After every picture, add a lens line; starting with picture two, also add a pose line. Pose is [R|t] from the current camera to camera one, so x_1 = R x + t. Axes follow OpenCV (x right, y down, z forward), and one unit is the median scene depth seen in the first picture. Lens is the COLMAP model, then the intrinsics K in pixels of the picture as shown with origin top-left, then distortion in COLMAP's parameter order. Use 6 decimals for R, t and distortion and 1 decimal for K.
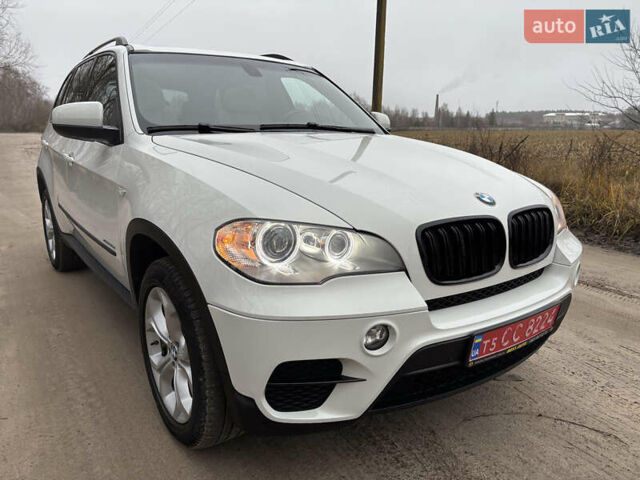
lens RADIAL K [[486.7, 0, 320.0], [0, 486.7, 240.0], [0, 0, 1]] dist [0.034184, -0.035815]
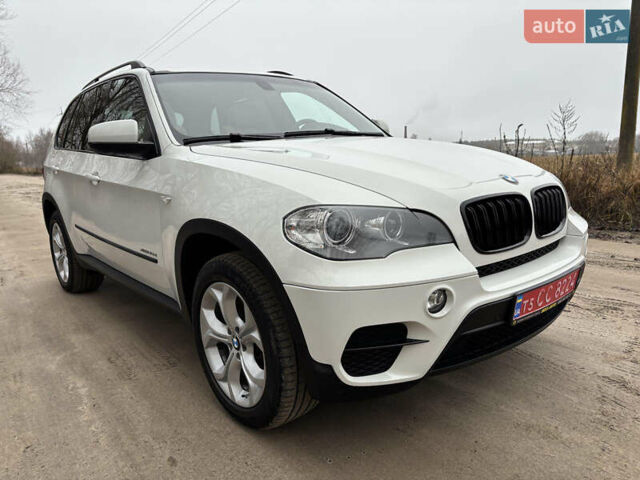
lens RADIAL K [[486.7, 0, 320.0], [0, 486.7, 240.0], [0, 0, 1]] dist [0.034184, -0.035815]
pose [[0.995898, -0.069940, 0.057404, -0.176232], [0.072130, 0.996709, -0.036999, 0.067848], [-0.054627, 0.040988, 0.997665, -0.102343]]
